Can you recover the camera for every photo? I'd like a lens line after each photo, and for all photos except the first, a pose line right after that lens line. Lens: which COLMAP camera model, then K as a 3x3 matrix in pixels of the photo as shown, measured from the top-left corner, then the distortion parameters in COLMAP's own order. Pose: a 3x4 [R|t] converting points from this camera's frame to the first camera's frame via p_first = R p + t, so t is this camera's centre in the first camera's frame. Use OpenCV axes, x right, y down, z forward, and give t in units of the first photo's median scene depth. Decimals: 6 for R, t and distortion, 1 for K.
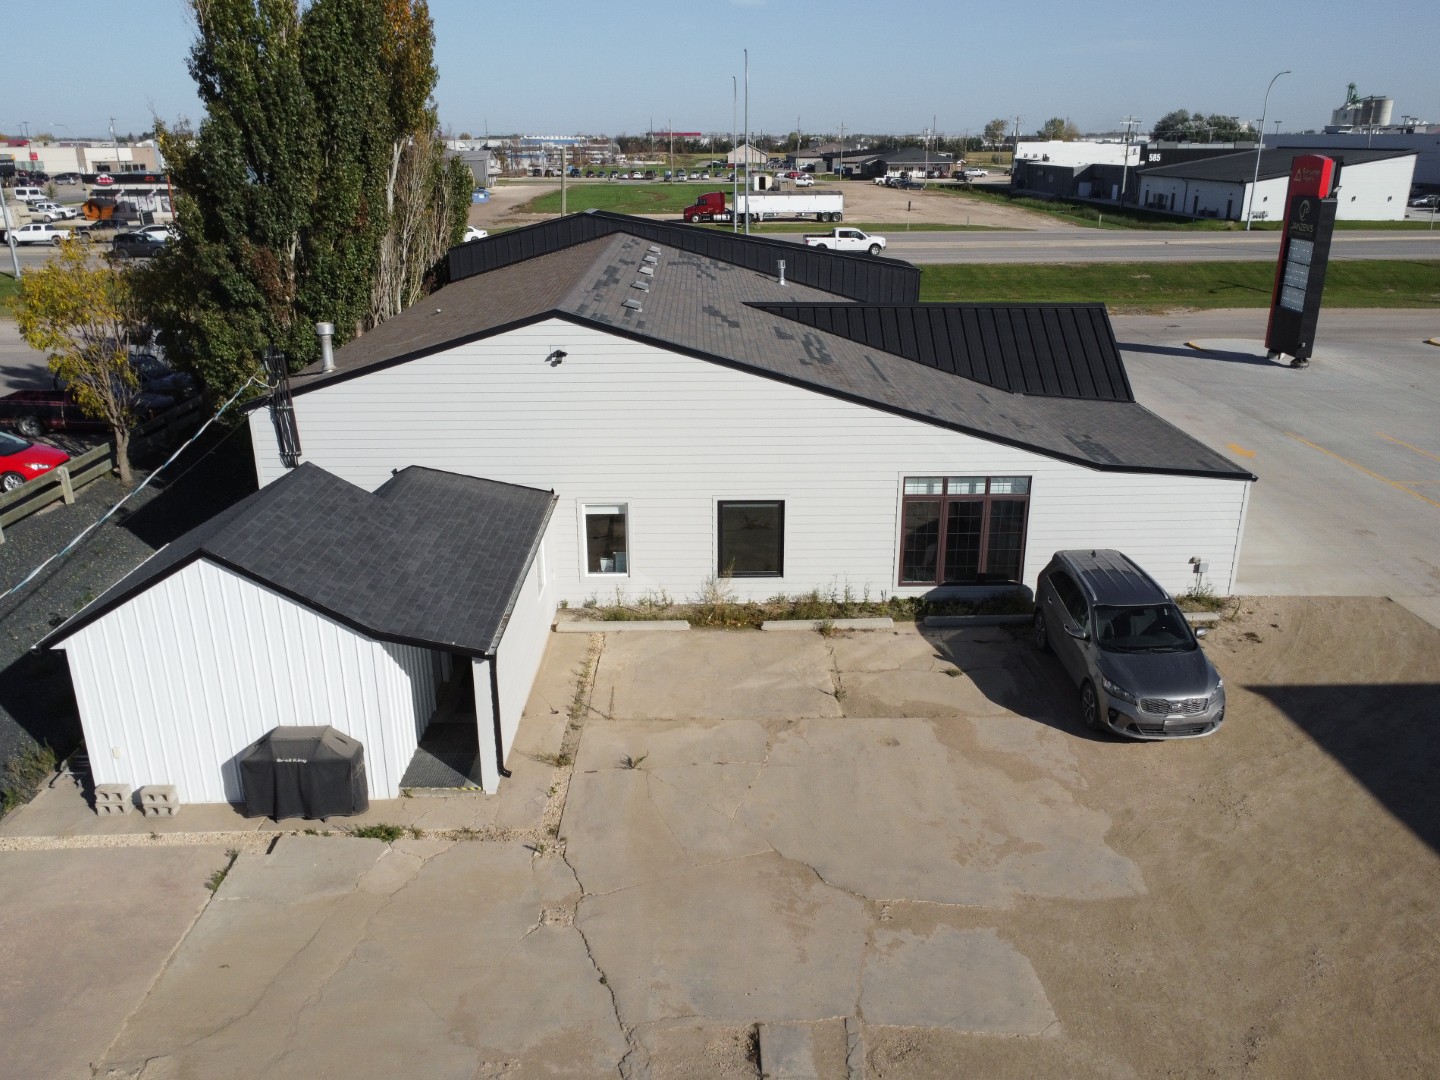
lens RADIAL K [[1134.4, 0, 719.0], [0, 1134.4, 538.6], [0, 0, 1]] dist [0.007027, -0.001420]
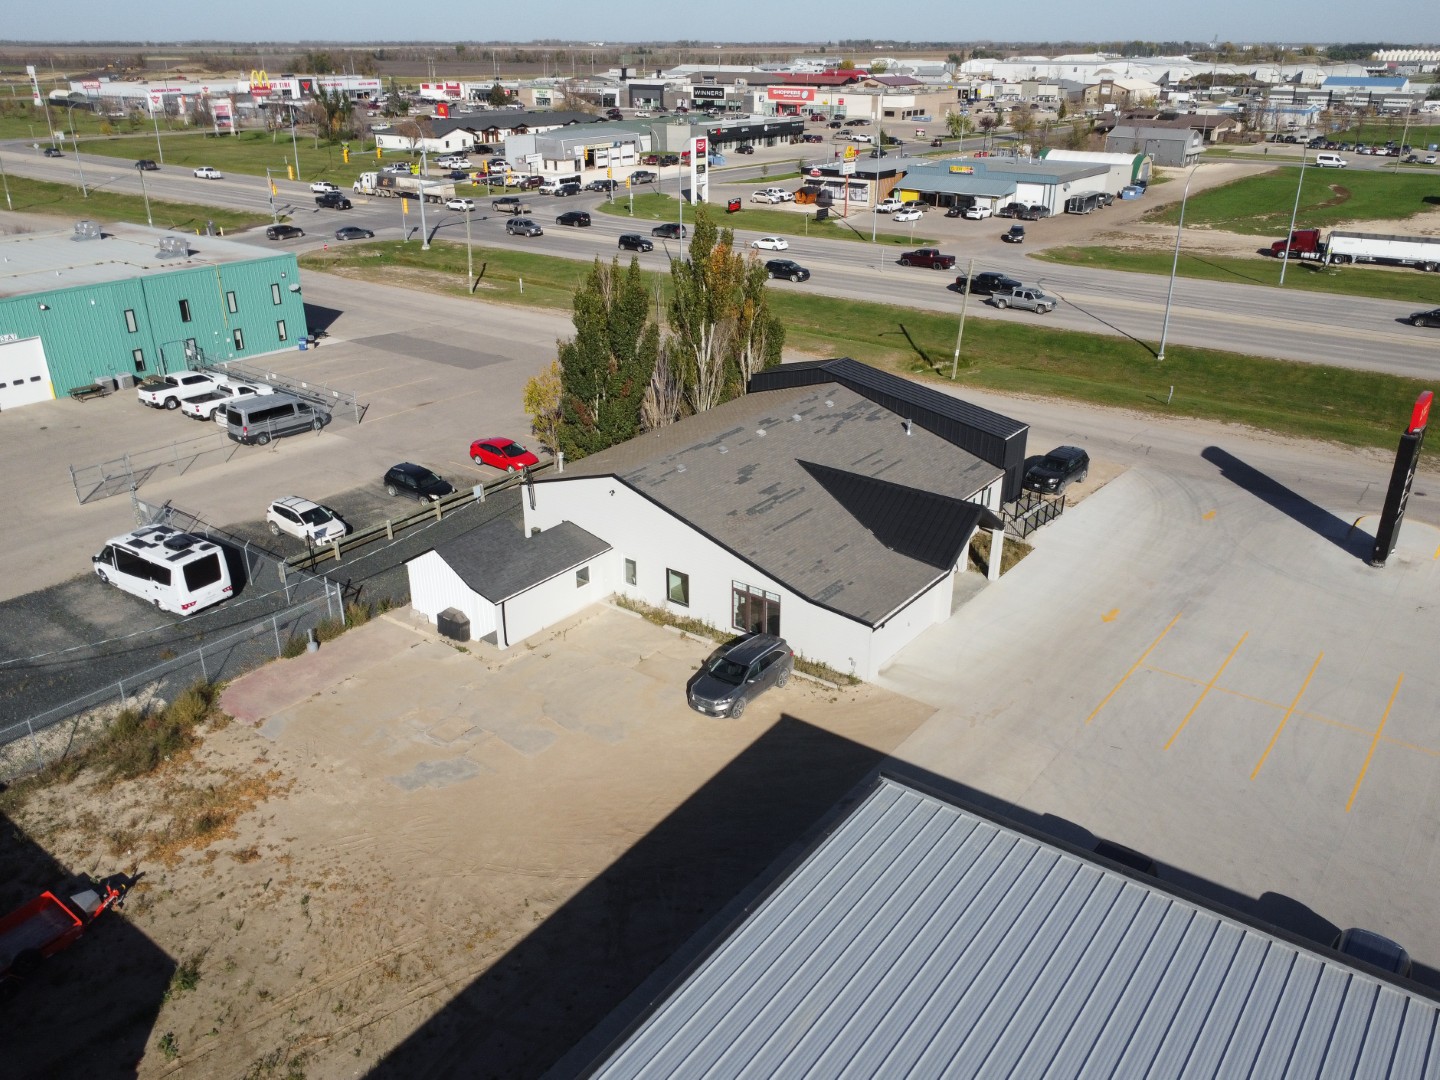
lens RADIAL K [[1134.4, 0, 723.1], [0, 1134.4, 542.9], [0, 0, 1]] dist [0.007027, -0.001420]
pose [[0.788997, 0.252375, -0.560170, 1.315303], [-0.208163, 0.967621, 0.142749, -0.418222], [0.578058, 0.003978, 0.815986, -0.760760]]
